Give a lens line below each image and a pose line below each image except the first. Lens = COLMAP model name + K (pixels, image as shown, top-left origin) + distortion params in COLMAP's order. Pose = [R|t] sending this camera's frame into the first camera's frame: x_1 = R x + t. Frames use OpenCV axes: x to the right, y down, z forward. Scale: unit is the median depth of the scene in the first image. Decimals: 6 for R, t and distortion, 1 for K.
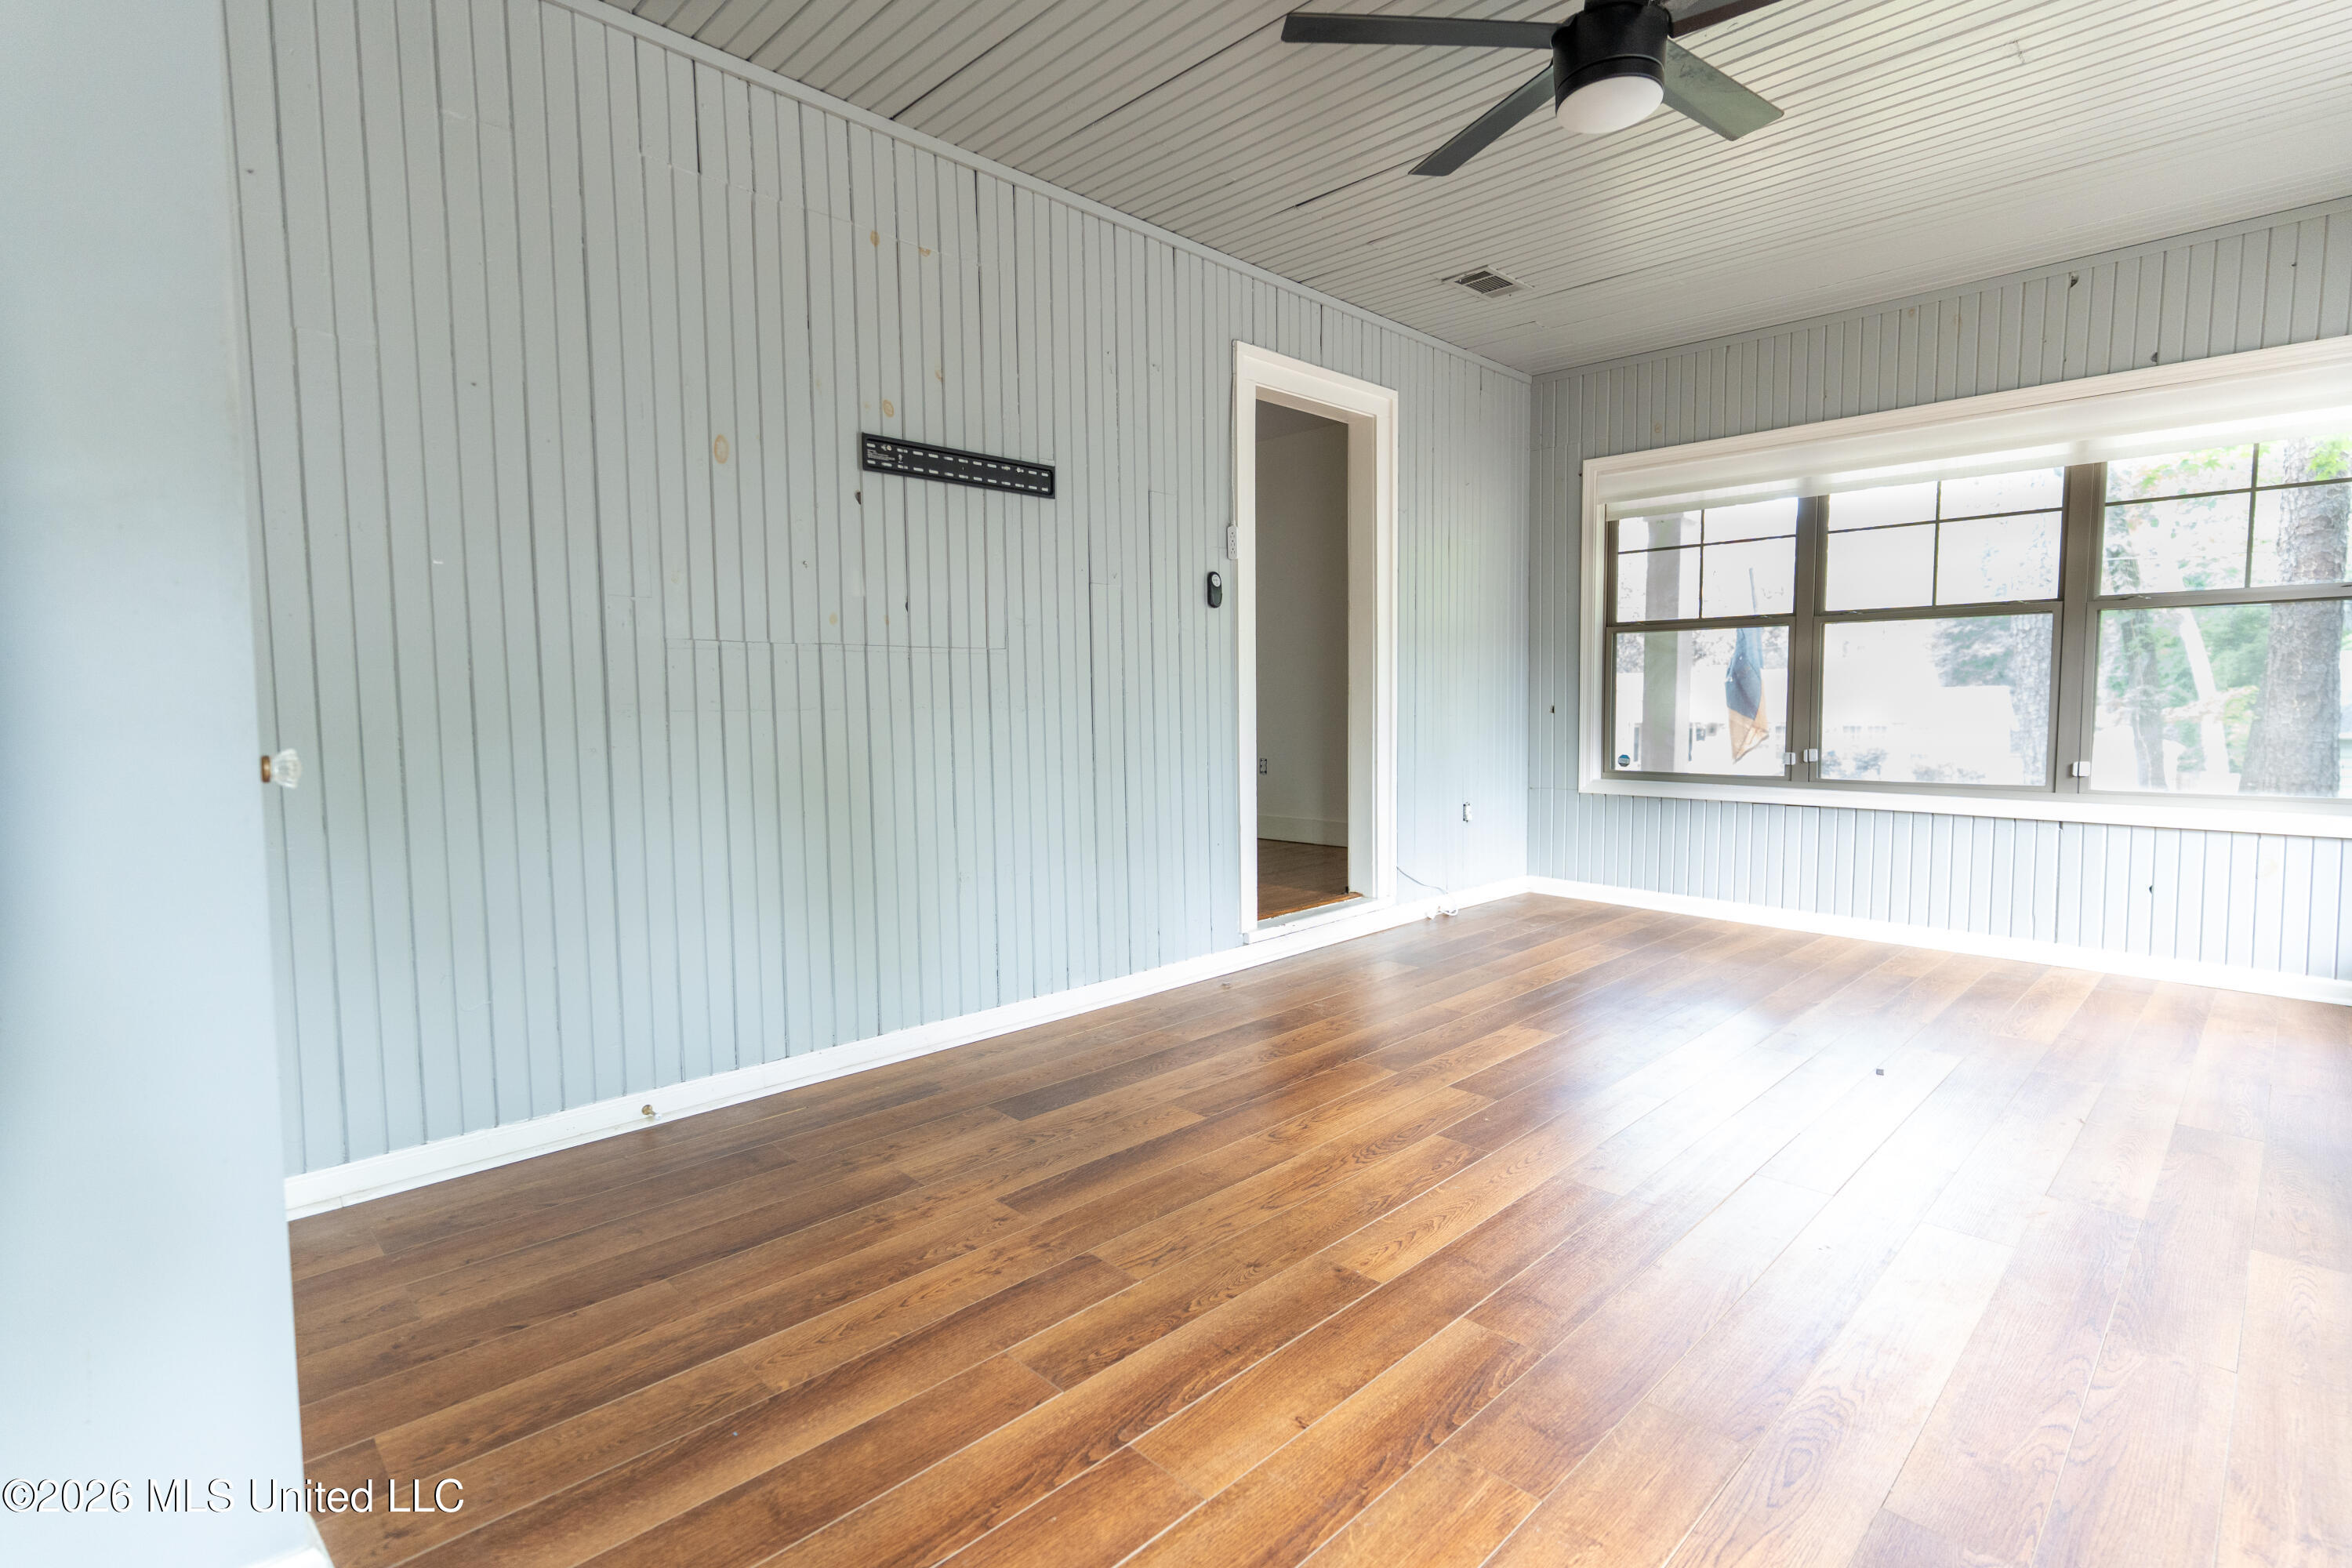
lens RADIAL K [[1116.4, 0, 1176.0], [0, 1116.4, 784.0], [0, 0, 1]] dist [-0.002657, 0.000752]
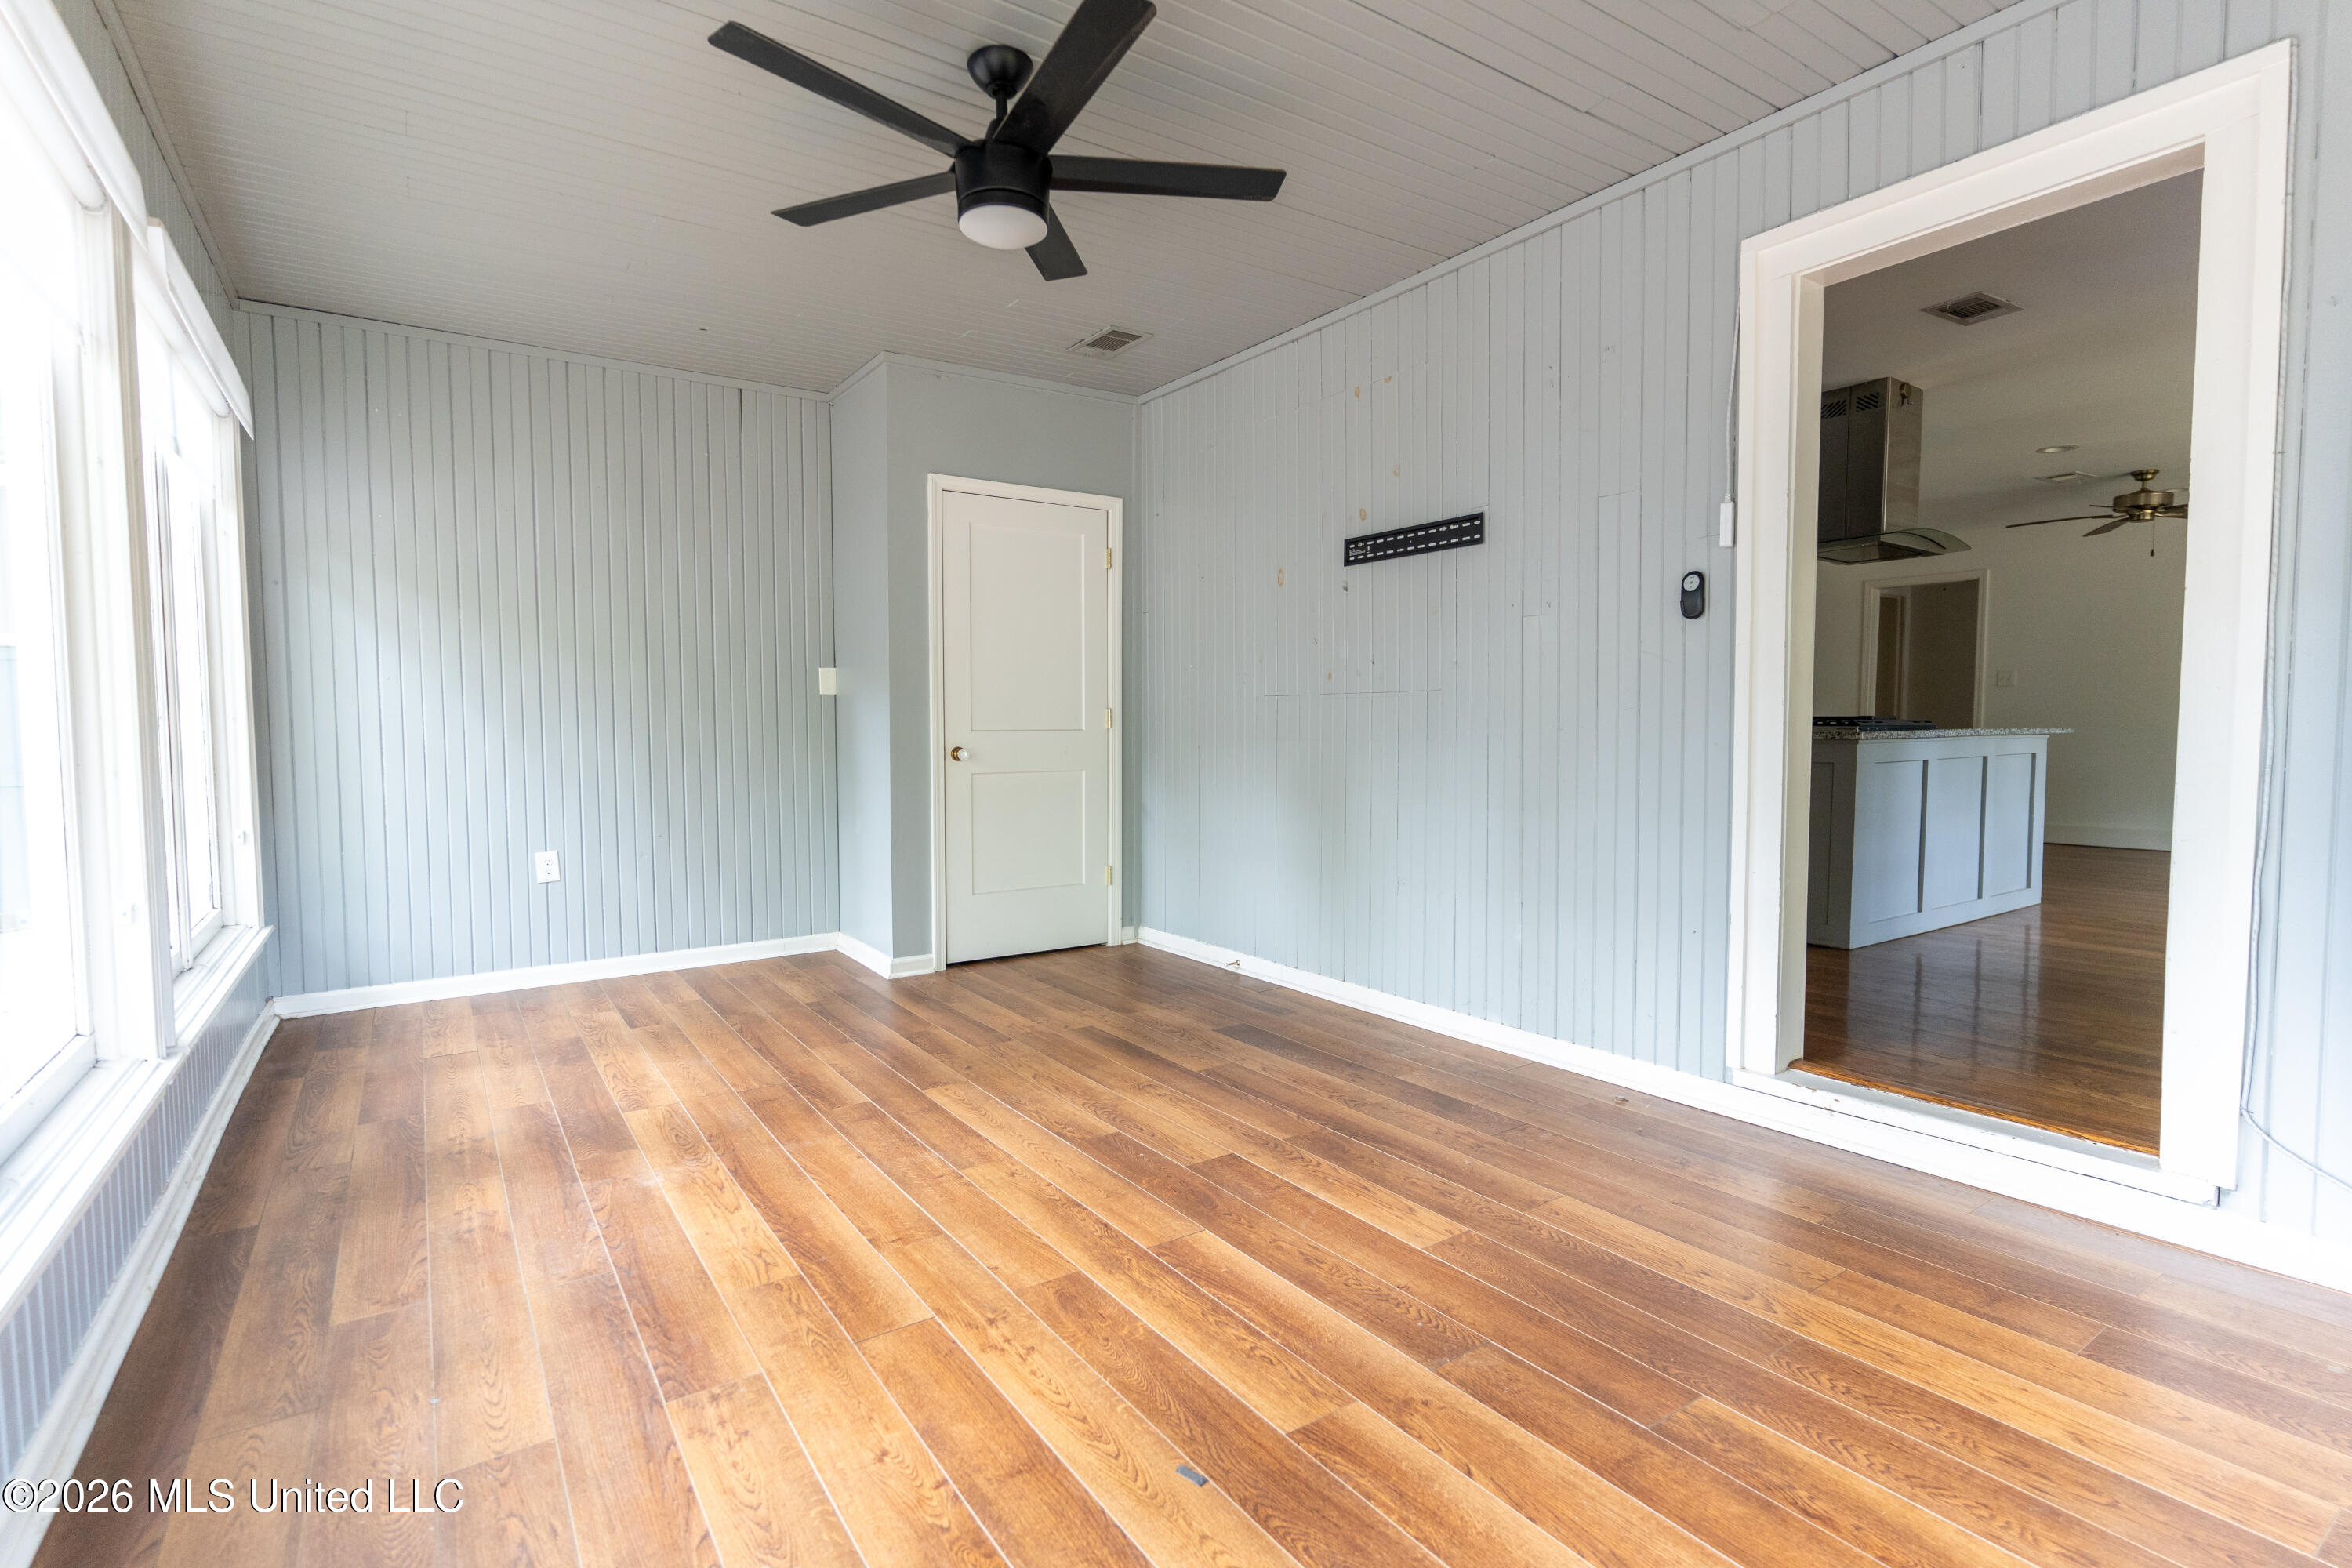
lens RADIAL K [[1124.2, 0, 1176.0], [0, 1124.2, 784.0], [0, 0, 1]] dist [-0.000695, -0.000113]
pose [[-0.178777, 0.064471, -0.981775, 1.271064], [-0.066457, 0.994781, 0.077427, -0.121843], [0.981643, 0.079087, -0.173559, 1.187160]]
